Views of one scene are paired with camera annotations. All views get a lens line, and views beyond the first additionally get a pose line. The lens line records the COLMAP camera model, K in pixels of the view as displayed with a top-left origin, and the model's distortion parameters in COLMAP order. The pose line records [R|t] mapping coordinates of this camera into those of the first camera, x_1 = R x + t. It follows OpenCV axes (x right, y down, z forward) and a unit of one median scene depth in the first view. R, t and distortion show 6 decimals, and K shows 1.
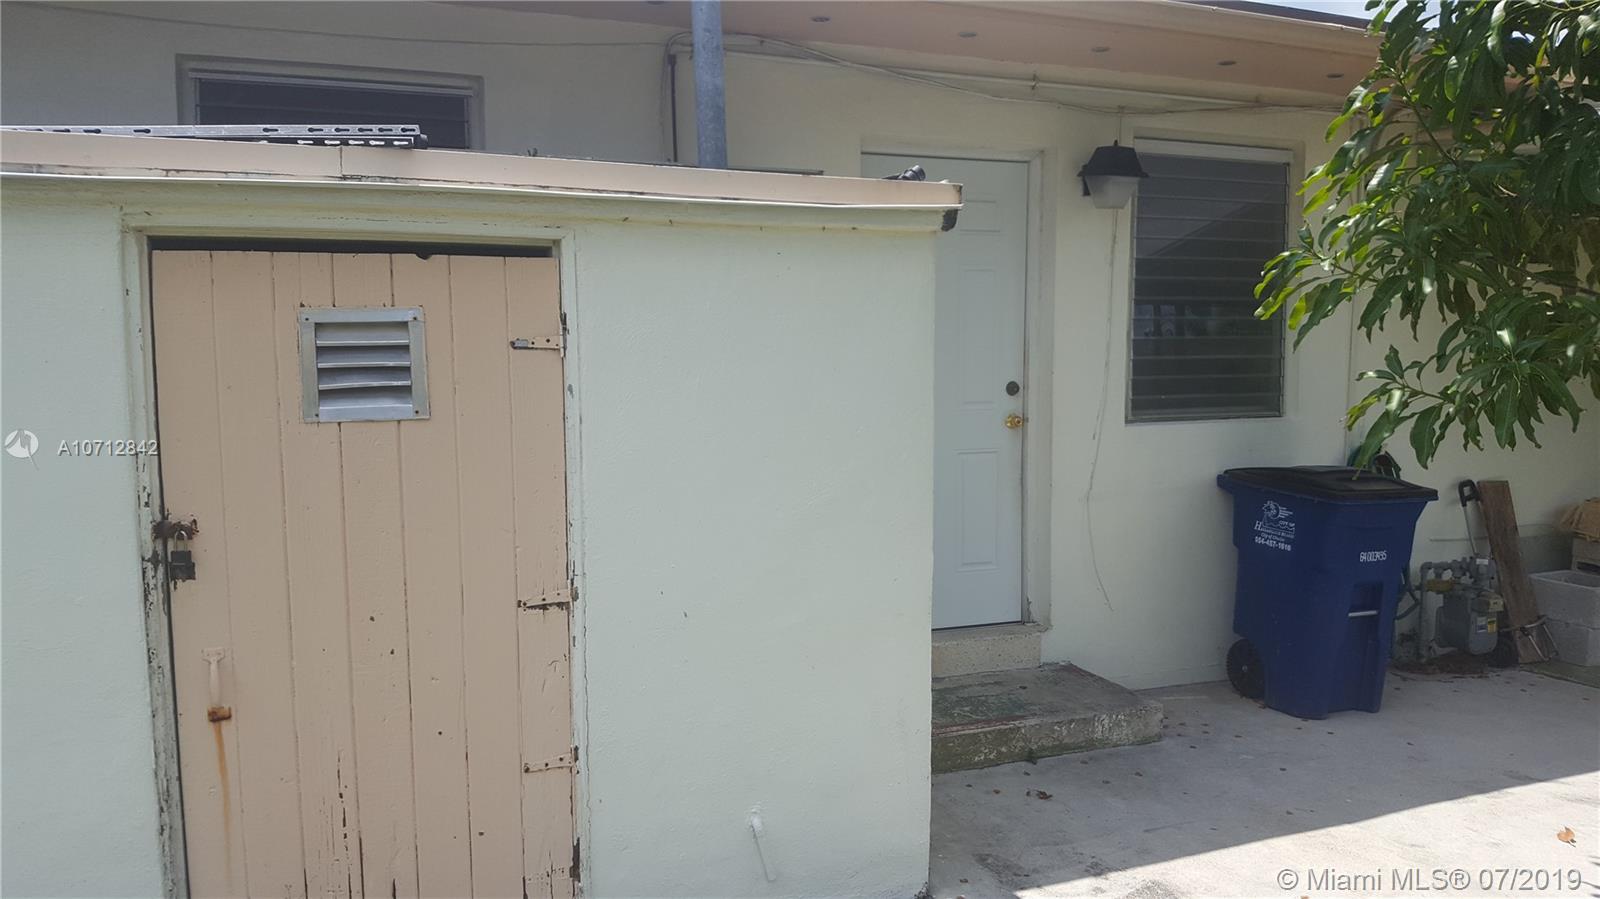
lens RADIAL K [[1216.2, 0, 795.3], [0, 1216.2, 451.2], [0, 0, 1]] dist [0.073234, -0.167612]
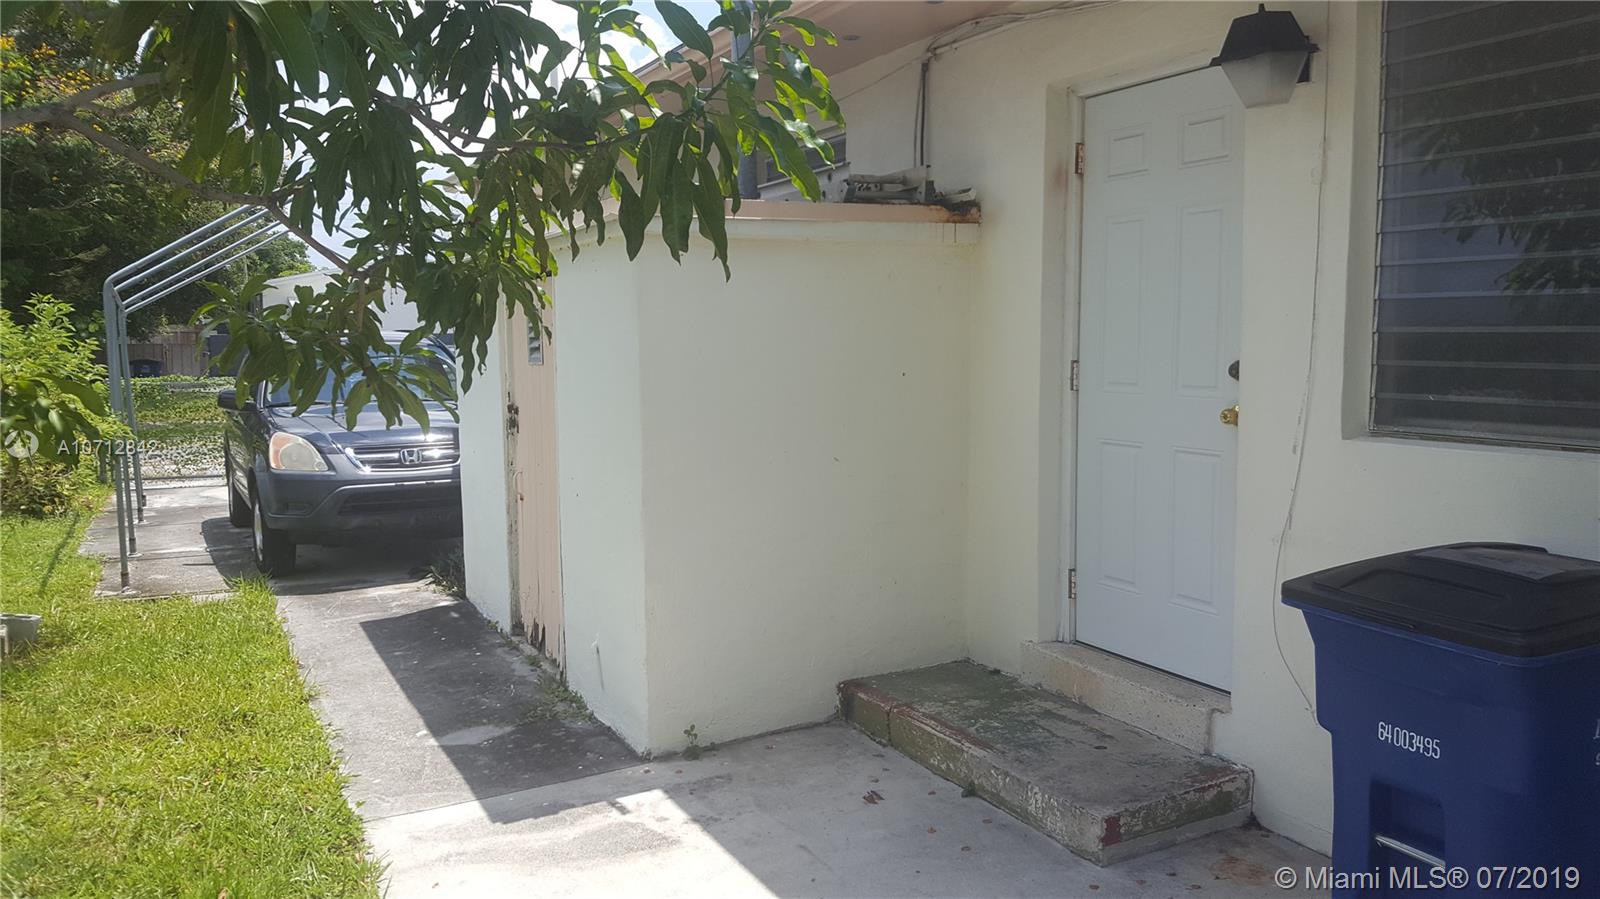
lens RADIAL K [[1216.2, 0, 796.6], [0, 1216.2, 453.6], [0, 0, 1]] dist [0.073234, -0.167612]
pose [[0.077158, 0.099024, -0.992089, 1.002950], [-0.076508, 0.992710, 0.093135, -0.057989], [0.994079, 0.068716, 0.084171, 0.772161]]
